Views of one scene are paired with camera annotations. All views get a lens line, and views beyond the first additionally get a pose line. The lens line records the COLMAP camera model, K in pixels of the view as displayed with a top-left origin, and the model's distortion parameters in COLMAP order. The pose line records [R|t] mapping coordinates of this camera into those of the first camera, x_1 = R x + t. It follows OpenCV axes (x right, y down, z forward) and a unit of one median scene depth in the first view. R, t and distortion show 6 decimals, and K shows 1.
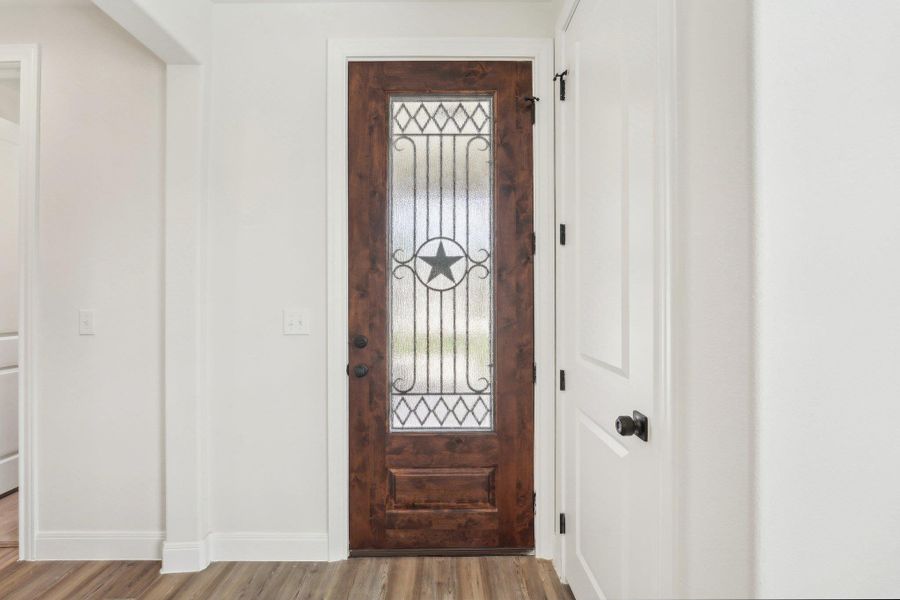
lens RADIAL K [[387.8, 0, 450.0], [0, 387.8, 300.0], [0, 0, 1]] dist [-0.017378, 0.000085]
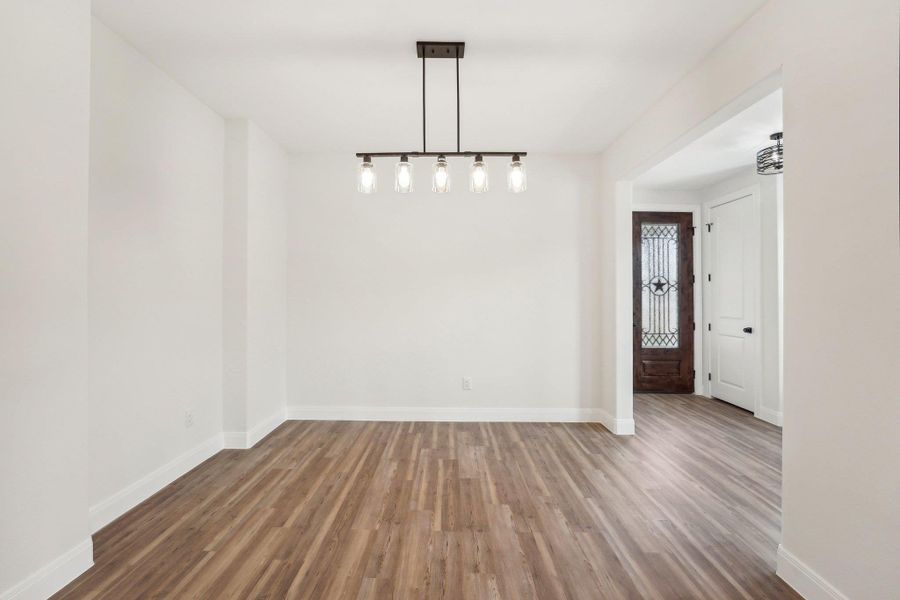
lens RADIAL K [[375.8, 0, 450.0], [0, 375.8, 300.0], [0, 0, 1]] dist [-0.018086, 0.000327]
pose [[0.999736, 0.013418, 0.018637, -1.533893], [-0.012885, 0.999513, -0.028435, 0.099563], [-0.019010, 0.028188, 0.999422, -1.578774]]
